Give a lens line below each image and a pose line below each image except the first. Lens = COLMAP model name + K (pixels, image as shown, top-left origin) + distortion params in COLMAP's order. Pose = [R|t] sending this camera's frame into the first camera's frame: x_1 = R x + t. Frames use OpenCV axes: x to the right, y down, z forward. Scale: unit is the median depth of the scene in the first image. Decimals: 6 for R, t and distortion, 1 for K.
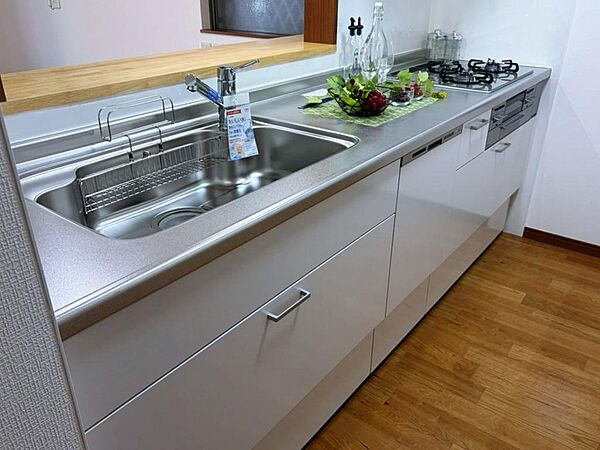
lens RADIAL K [[511.7, 0, 300.7], [0, 511.7, 229.9], [0, 0, 1]] dist [0.010335, 0.038700]
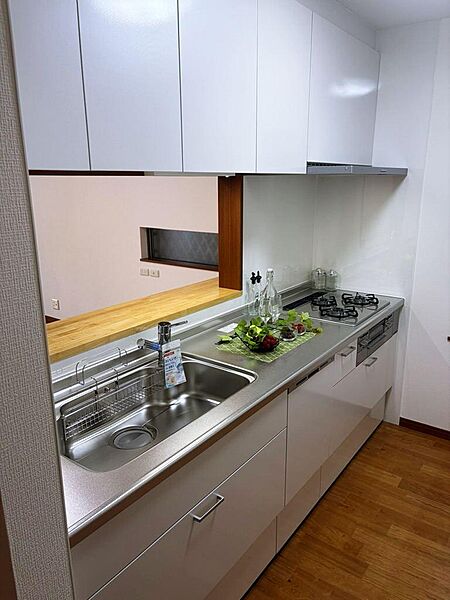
lens RADIAL K [[457.0, 0, 223.6], [0, 457.0, 300.3], [0, 0, 1]] dist [0.044827, -0.055395]
pose [[0.999828, -0.017506, 0.006138, 0.011747], [0.018390, 0.978769, -0.204141, -0.090718], [-0.002434, 0.204219, 0.978922, -0.208024]]
